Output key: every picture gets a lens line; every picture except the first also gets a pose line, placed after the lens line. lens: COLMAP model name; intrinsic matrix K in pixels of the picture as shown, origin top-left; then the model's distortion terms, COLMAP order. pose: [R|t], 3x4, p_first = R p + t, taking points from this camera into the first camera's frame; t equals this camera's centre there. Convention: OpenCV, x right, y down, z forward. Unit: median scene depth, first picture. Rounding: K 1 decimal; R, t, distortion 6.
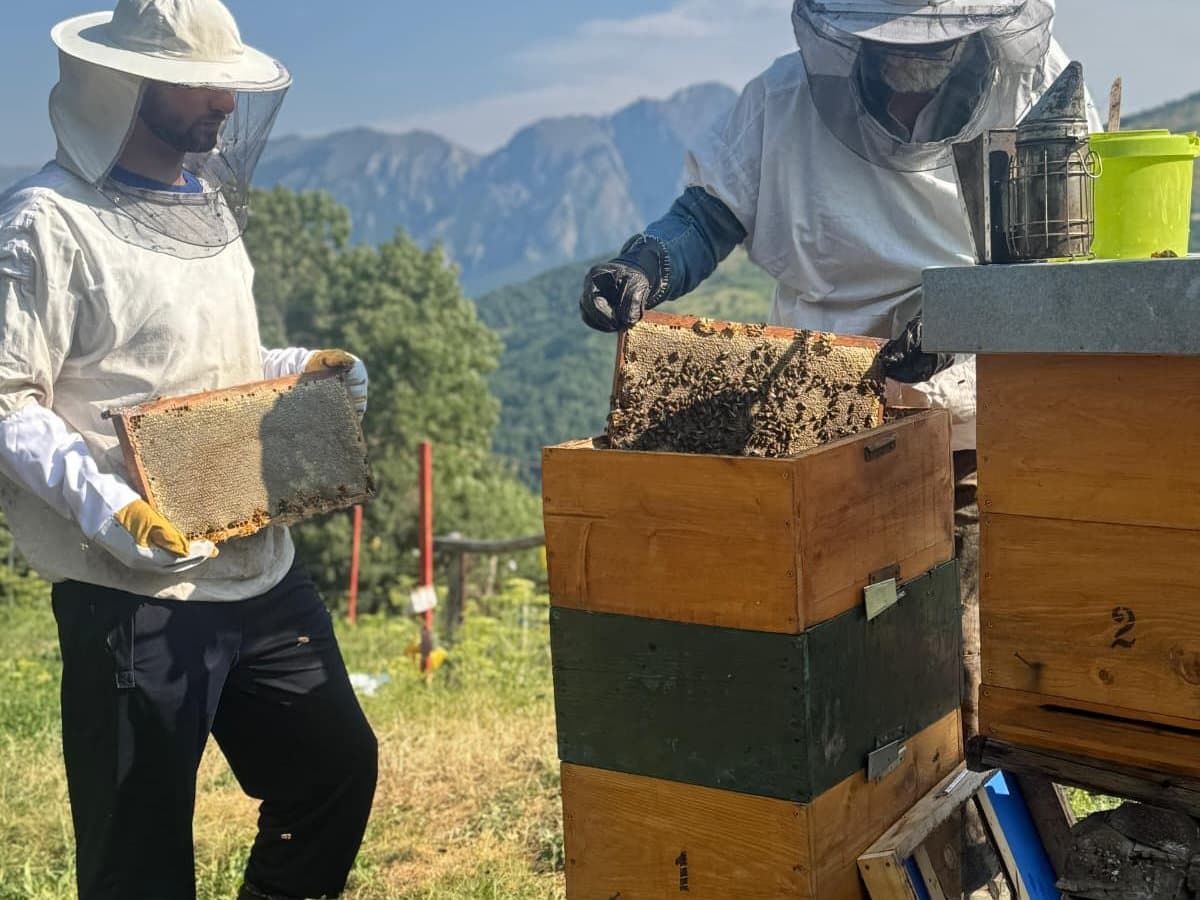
lens RADIAL K [[488.3, 0, 630.3], [0, 488.3, 455.8], [0, 0, 1]] dist [0.001765, -0.003410]
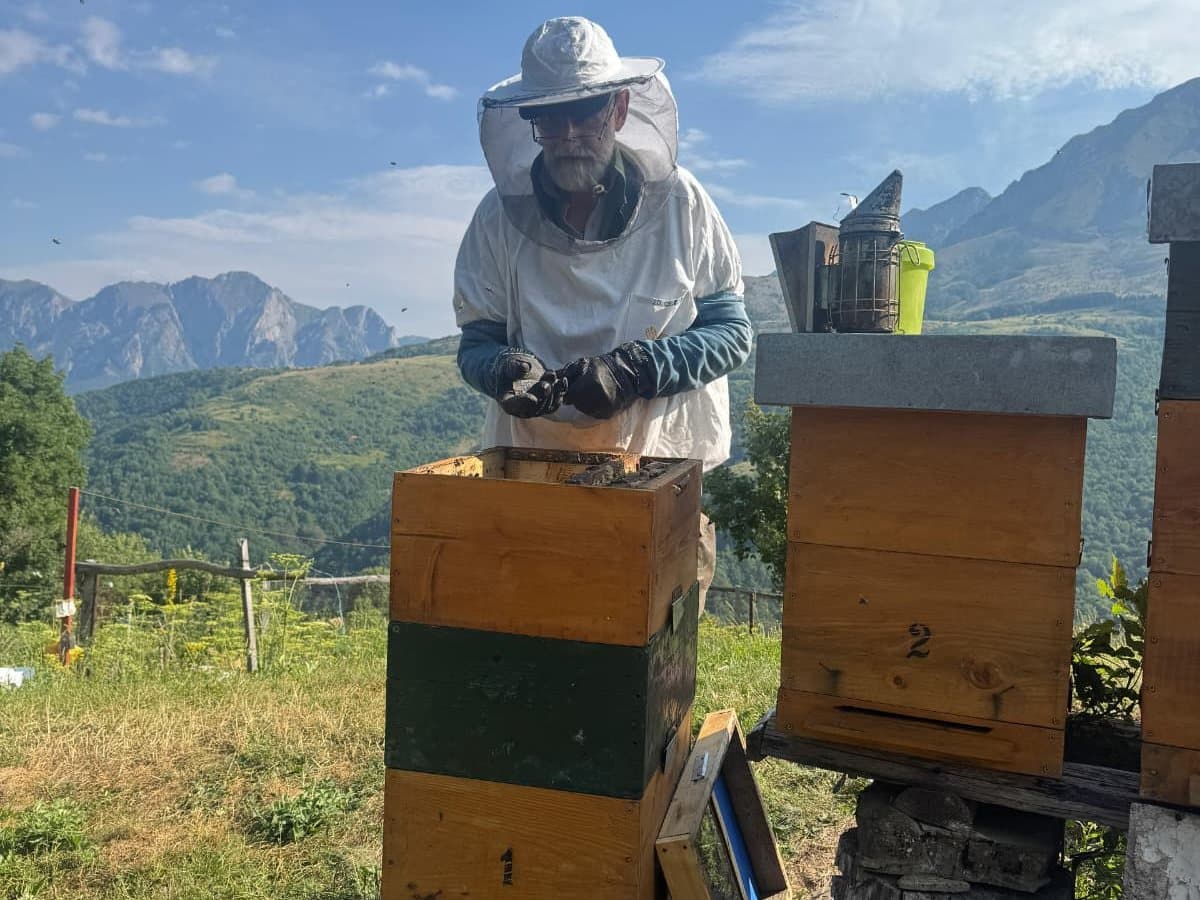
lens RADIAL K [[488.3, 0, 664.5], [0, 488.3, 463.0], [0, 0, 1]] dist [0.001765, -0.003410]
pose [[0.988771, 0.047935, 0.141540, 0.258536], [-0.045142, 0.998719, -0.022876, -0.037055], [-0.142455, 0.016230, 0.989668, -0.140214]]
